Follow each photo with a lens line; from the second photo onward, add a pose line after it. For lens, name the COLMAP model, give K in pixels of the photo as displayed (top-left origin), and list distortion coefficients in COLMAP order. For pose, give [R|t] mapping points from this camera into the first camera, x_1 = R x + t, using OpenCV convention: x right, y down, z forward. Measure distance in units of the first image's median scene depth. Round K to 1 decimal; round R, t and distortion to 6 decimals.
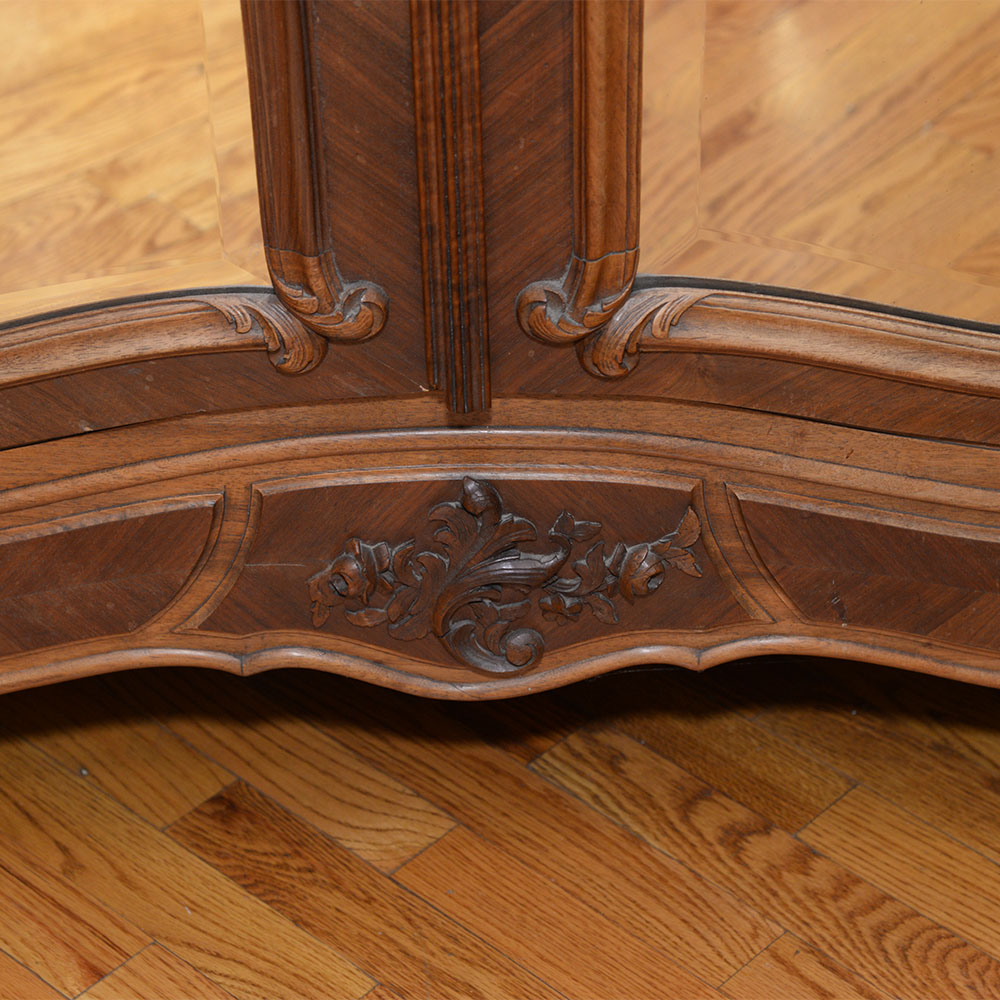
lens RADIAL K [[3342.7, 0, 500.4], [0, 3342.7, 482.1], [0, 0, 1]] dist [0.586717, 0.206295]
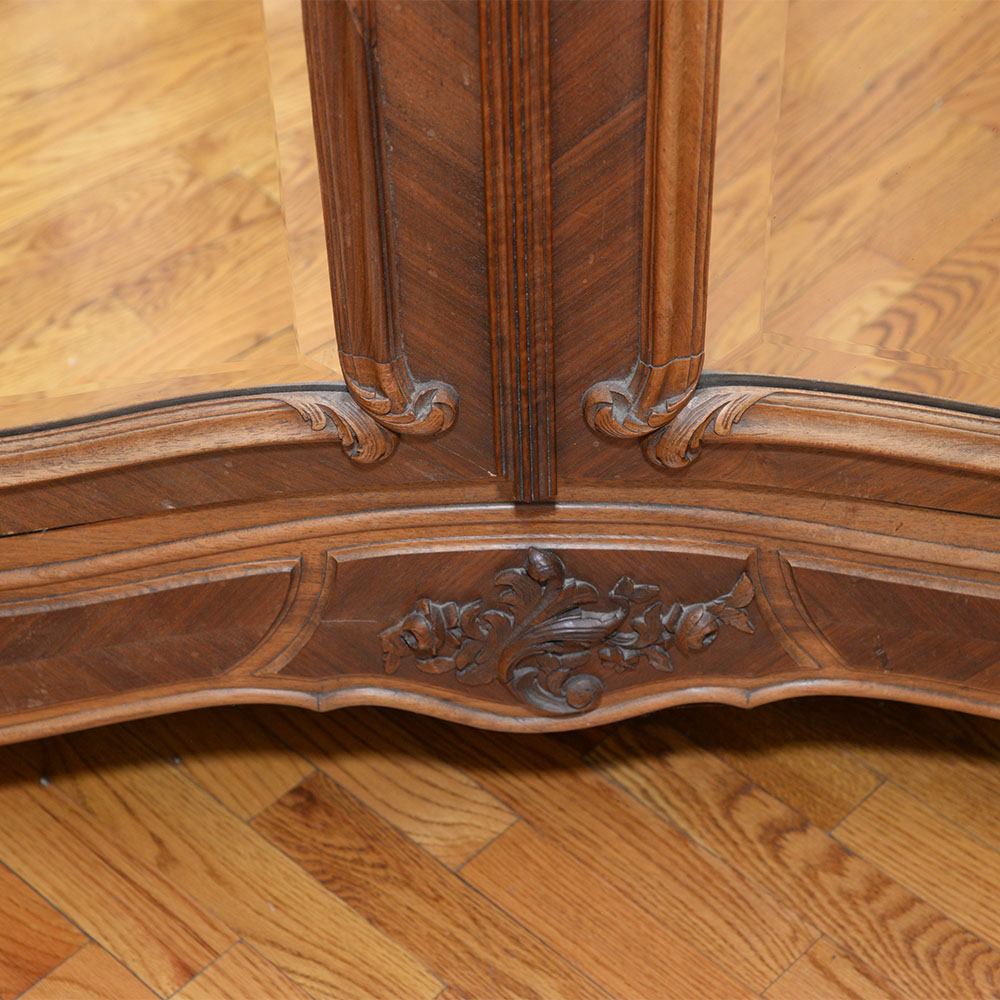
lens RADIAL K [[2561.2, 0, 501.1], [0, 2561.2, 481.4], [0, 0, 1]] dist [0.334469, 0.202550]
pose [[0.999963, 0.003955, -0.007697, -0.013440], [-0.003021, 0.993034, 0.117787, -0.115204], [0.008109, -0.117759, 0.993009, 0.203661]]
